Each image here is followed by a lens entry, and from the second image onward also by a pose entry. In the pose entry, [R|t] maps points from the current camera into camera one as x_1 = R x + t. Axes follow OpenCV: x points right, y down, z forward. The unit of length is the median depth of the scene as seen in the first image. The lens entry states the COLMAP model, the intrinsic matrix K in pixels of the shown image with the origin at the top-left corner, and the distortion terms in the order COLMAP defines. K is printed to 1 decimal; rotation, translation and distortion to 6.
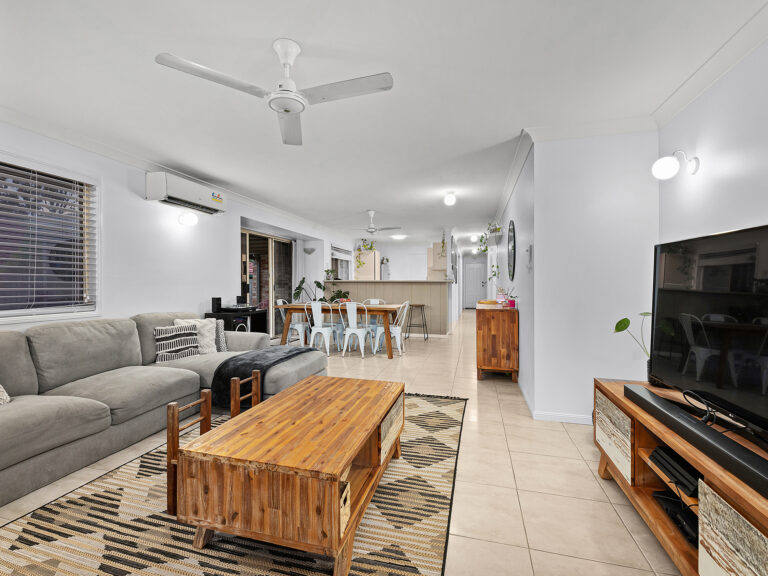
lens RADIAL K [[347.8, 0, 382.3], [0, 347.8, 286.1], [0, 0, 1]] dist [0.002298, 0.000776]
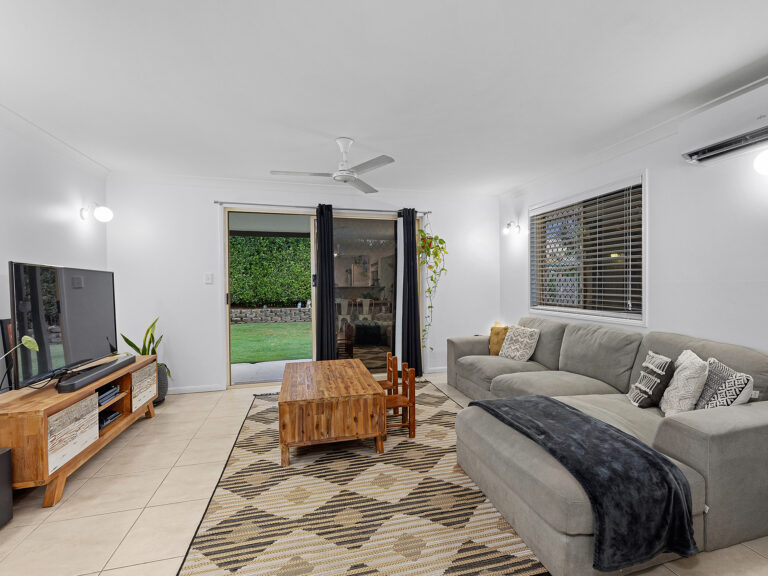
lens RADIAL K [[347.8, 0, 388.5], [0, 347.8, 289.9], [0, 0, 1]] dist [0.002298, 0.000776]
pose [[-0.866836, 0.012133, -0.498447, 0.234787], [0.004202, 0.999846, 0.017030, -0.031957], [0.498577, 0.012667, -0.866753, 1.696761]]
